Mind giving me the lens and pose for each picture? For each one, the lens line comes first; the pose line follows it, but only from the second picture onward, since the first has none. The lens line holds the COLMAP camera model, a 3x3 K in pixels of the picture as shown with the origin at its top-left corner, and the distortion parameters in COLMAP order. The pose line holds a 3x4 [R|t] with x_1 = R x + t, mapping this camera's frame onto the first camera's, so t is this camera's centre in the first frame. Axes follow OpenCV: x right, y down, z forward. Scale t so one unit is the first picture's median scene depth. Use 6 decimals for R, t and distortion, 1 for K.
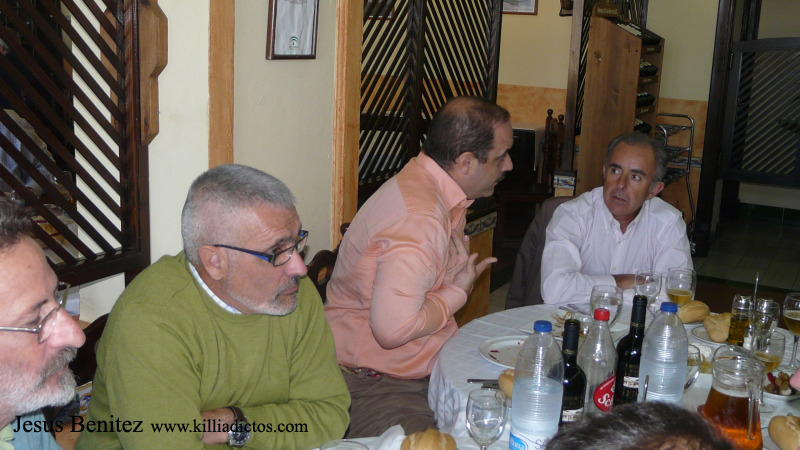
lens RADIAL K [[944.9, 0, 400.0], [0, 944.9, 225.0], [0, 0, 1]] dist [-0.080450, 0.001311]
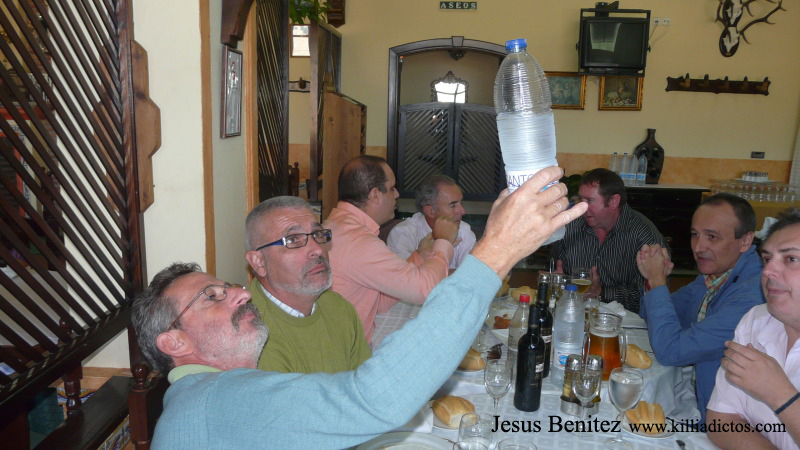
lens RADIAL K [[676.0, 0, 400.0], [0, 676.0, 225.0], [0, 0, 1]] dist [-0.018019, -0.010404]
pose [[0.903121, -0.097234, 0.418233, -0.295652], [0.103983, 0.994557, 0.006683, -0.036035], [-0.416606, 0.037453, 0.908315, 0.062057]]
